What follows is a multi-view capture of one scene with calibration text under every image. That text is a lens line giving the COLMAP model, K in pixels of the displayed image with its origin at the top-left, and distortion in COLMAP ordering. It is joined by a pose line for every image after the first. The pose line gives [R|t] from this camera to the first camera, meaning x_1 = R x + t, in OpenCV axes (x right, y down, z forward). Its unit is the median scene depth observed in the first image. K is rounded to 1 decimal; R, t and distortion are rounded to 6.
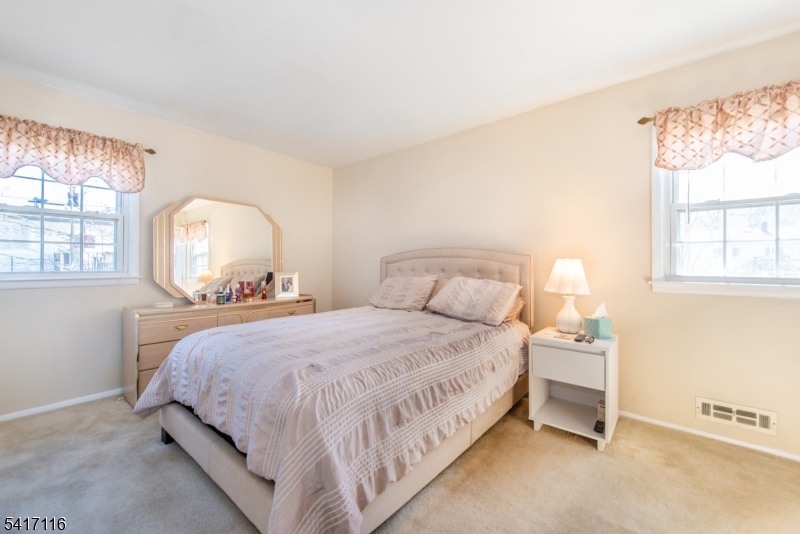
lens RADIAL K [[330.6, 0, 394.9], [0, 330.6, 267.2], [0, 0, 1]] dist [0.000621, -0.000701]
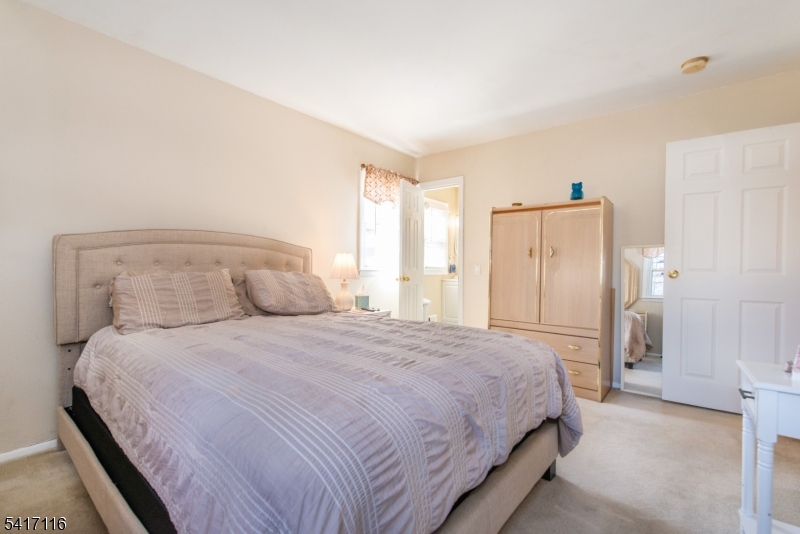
lens RADIAL K [[359.0, 0, 398.7], [0, 359.0, 270.8], [0, 0, 1]] dist [-0.000253, -0.000641]
pose [[-0.006030, -0.019218, 0.999797, -0.780253], [-0.003913, 0.999808, 0.019195, 0.013308], [-0.999974, -0.003796, -0.006104, 0.705107]]
